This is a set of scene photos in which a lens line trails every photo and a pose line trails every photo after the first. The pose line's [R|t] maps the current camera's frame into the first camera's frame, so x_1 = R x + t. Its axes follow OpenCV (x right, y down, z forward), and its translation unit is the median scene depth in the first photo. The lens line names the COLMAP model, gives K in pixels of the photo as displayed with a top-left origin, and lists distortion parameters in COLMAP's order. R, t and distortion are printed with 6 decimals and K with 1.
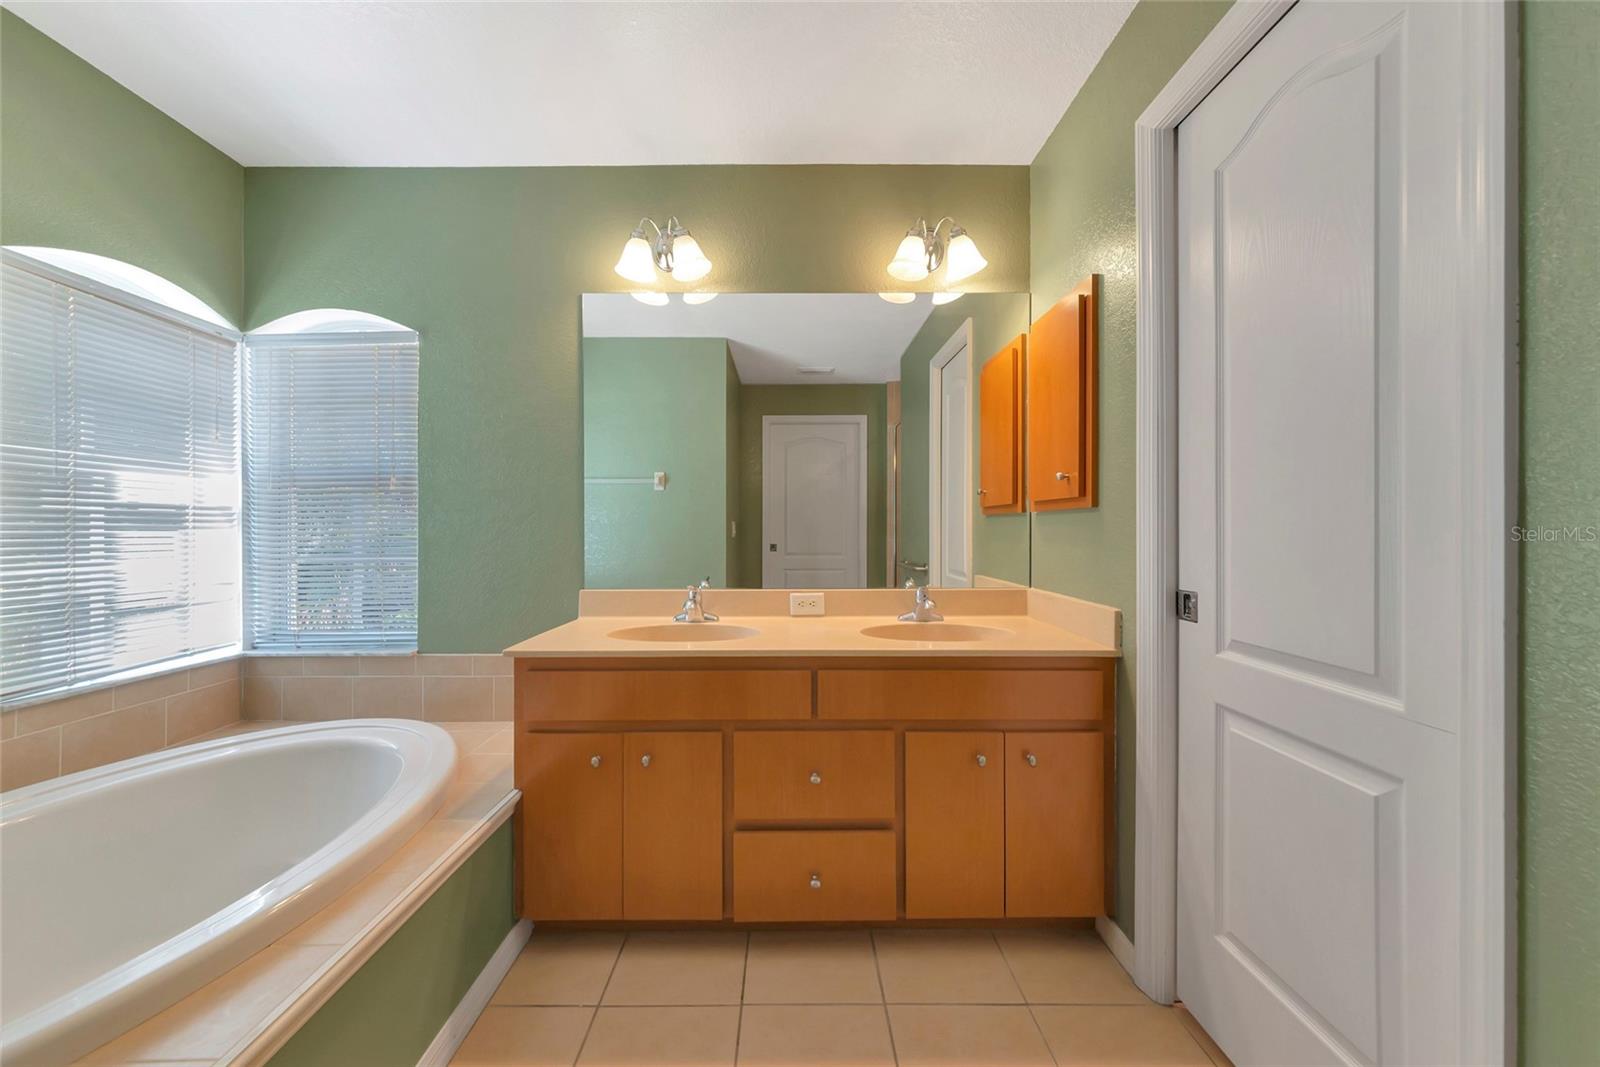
lens RADIAL K [[568.9, 0, 799.9], [0, 568.9, 528.5], [0, 0, 1]] dist [0.016198, 0.000146]
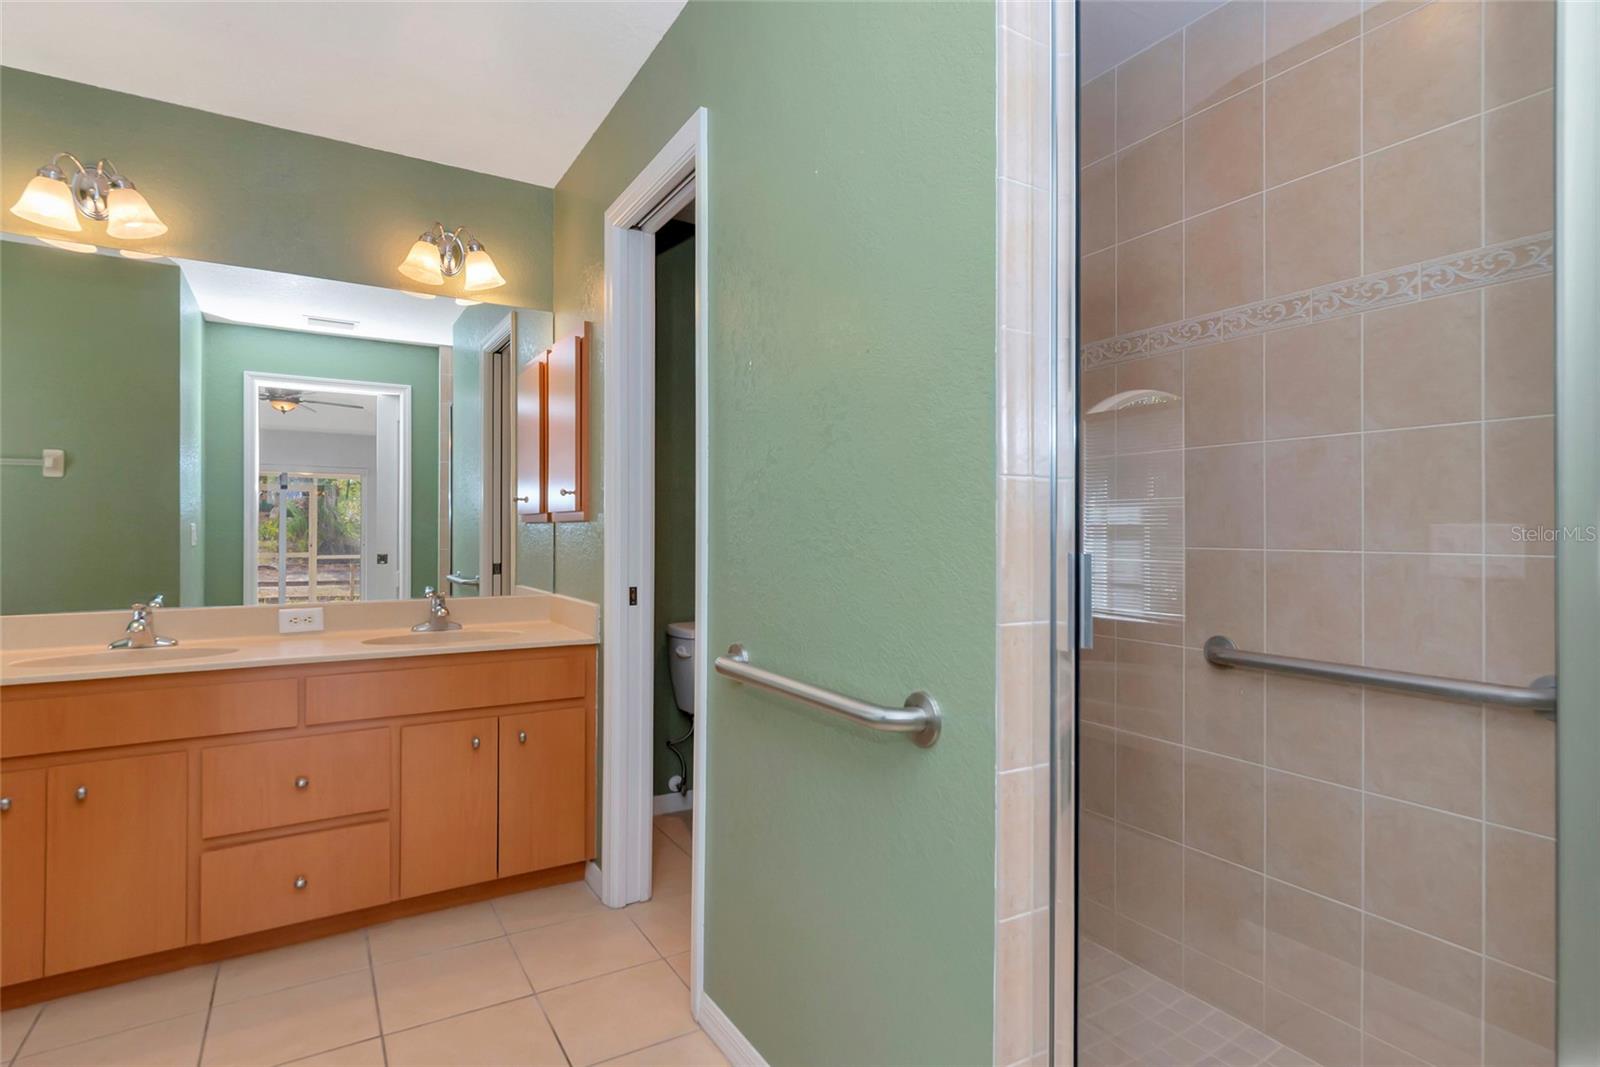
lens RADIAL K [[817.1, 0, 800.0], [0, 817.1, 533.5], [0, 0, 1]] dist [0.020572, 0.000318]
pose [[0.864118, 0.002417, 0.503284, 0.040099], [-0.003643, 0.999992, 0.001451, -0.010010], [-0.503276, -0.003087, 0.864120, -0.553699]]
